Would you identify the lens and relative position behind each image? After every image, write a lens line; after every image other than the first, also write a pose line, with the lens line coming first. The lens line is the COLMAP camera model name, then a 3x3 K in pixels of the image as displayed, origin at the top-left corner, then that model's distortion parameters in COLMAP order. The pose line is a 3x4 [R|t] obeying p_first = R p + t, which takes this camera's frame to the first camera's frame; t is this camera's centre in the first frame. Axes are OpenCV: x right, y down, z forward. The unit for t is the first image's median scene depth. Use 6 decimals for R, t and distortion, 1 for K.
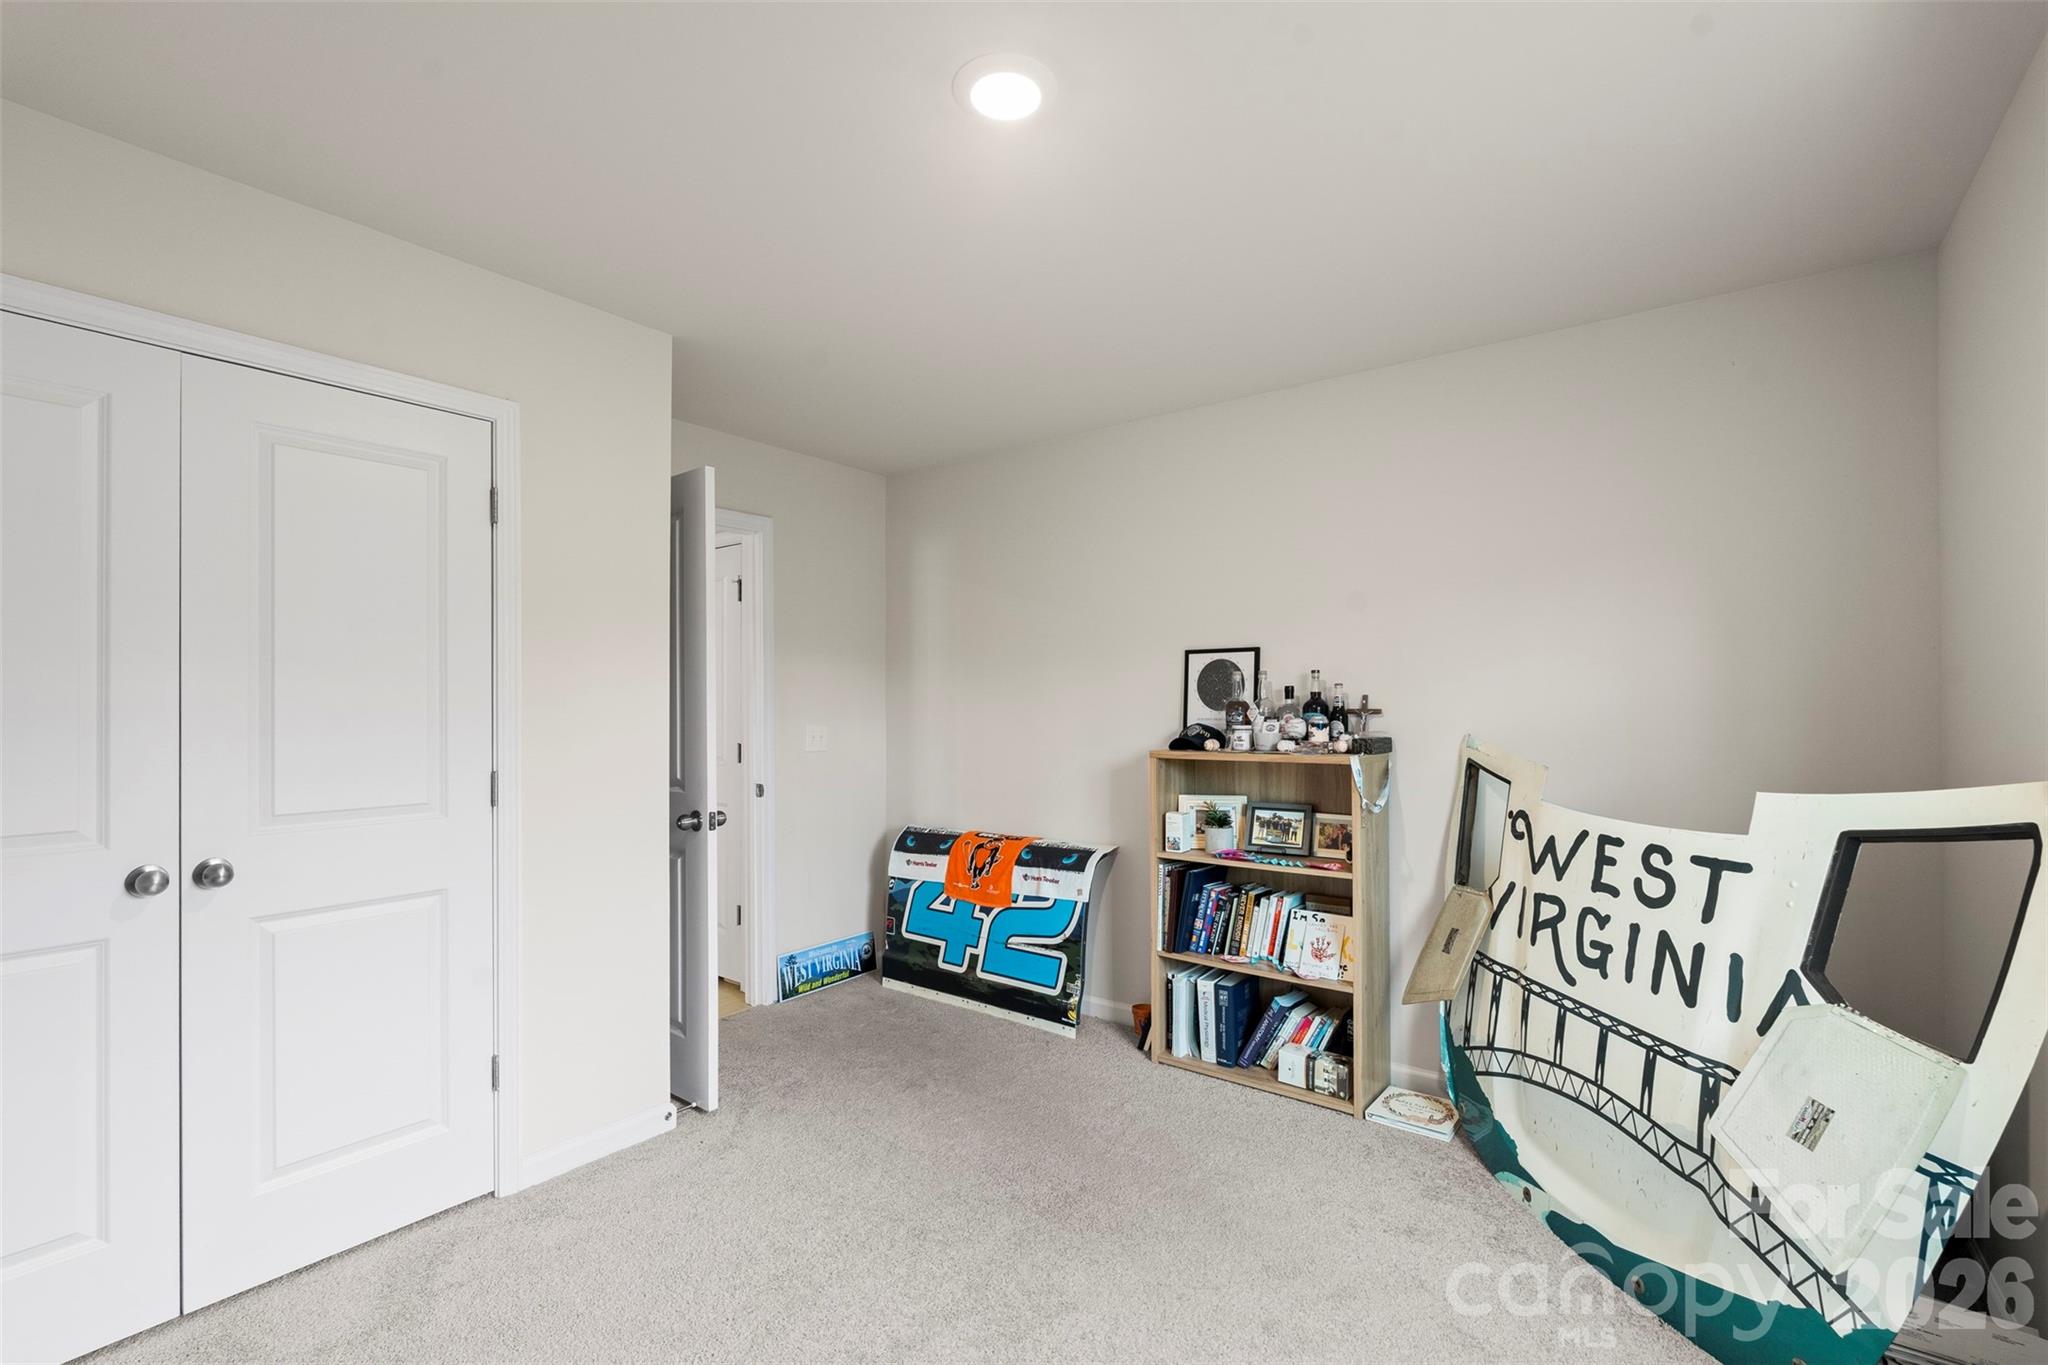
lens RADIAL K [[917.0, 0, 1023.4], [0, 917.0, 692.1], [0, 0, 1]] dist [0.004272, -0.002136]
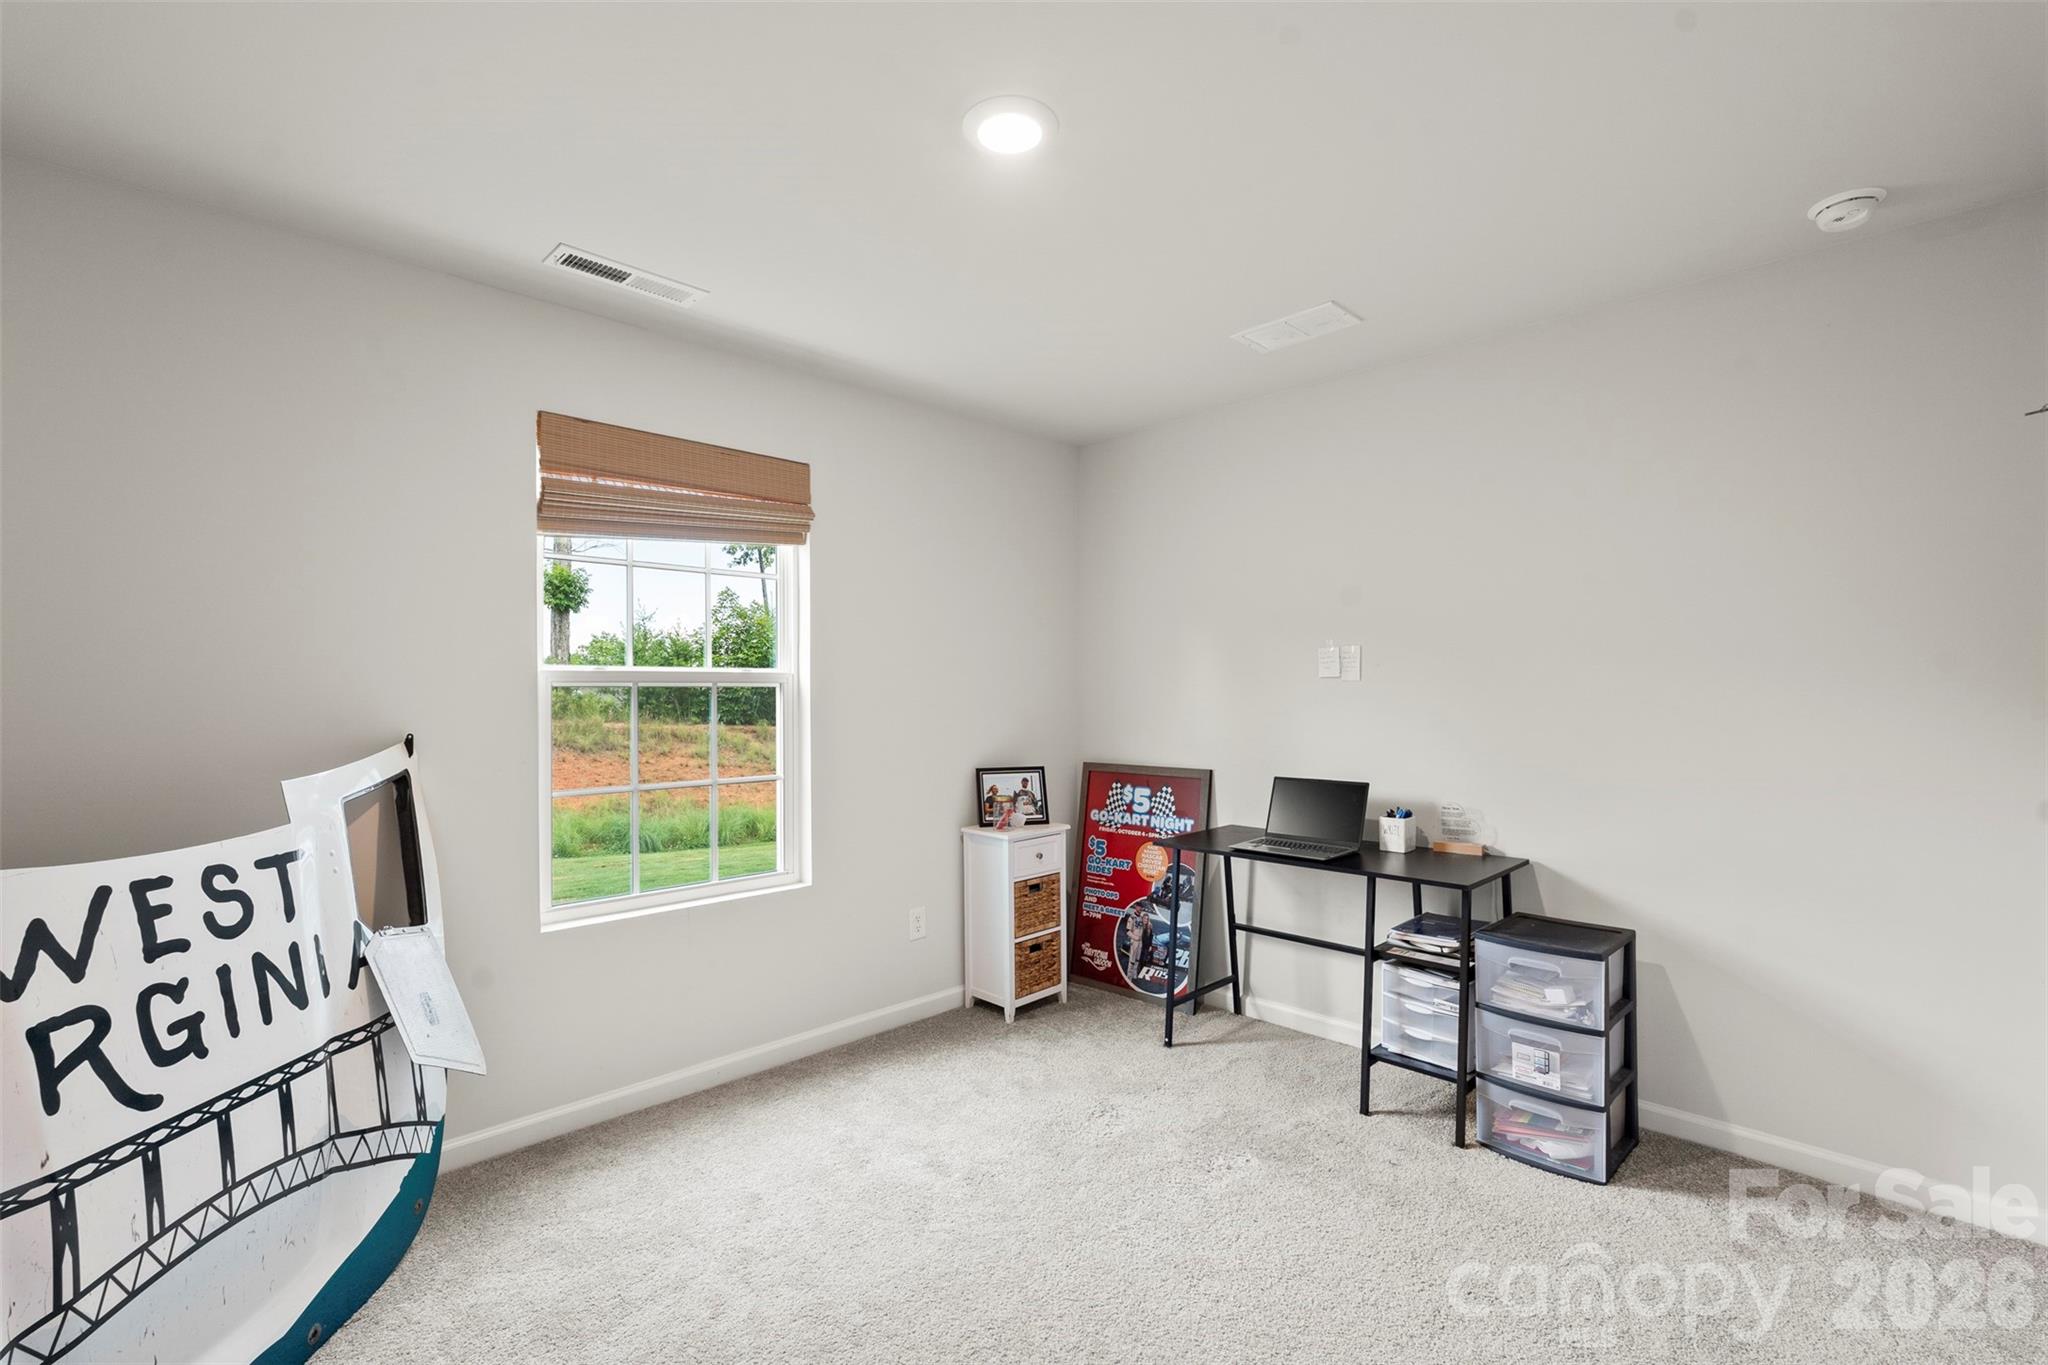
lens RADIAL K [[917.0, 0, 1024.0], [0, 917.0, 689.6], [0, 0, 1]] dist [0.004272, -0.002136]
pose [[-0.990444, 0.007701, 0.137700, -0.143779], [0.004655, 0.999738, -0.022433, 0.028701], [-0.137836, -0.021577, -0.990220, 1.659962]]
